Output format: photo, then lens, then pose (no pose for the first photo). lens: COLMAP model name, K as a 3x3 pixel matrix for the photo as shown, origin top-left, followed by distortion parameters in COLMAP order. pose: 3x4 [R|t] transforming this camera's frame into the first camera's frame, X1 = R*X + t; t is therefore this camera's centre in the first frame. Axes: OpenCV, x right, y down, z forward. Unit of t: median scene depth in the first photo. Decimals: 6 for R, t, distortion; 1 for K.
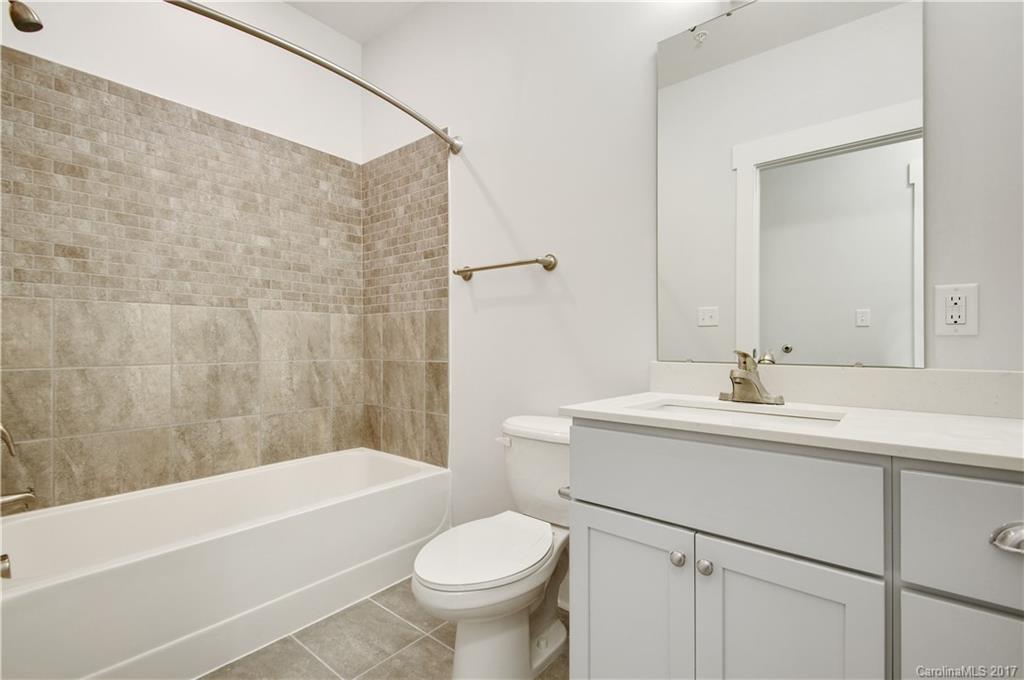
lens RADIAL K [[467.8, 0, 512.0], [0, 467.8, 340.0], [0, 0, 1]] dist [0.000357, -0.009535]
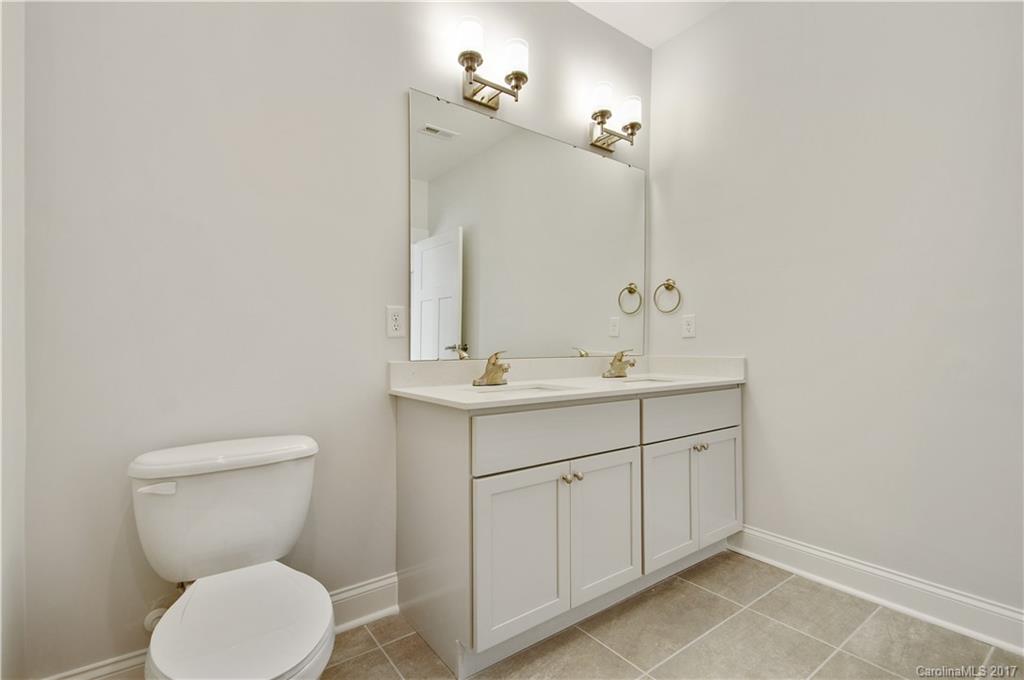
lens RADIAL K [[467.8, 0, 512.0], [0, 467.8, 340.0], [0, 0, 1]] dist [0.000357, -0.009535]
pose [[0.242882, 0.020156, 0.969846, -0.945940], [-0.013509, 0.999757, -0.017395, 0.021048], [-0.969962, -0.008877, 0.243095, 0.632499]]
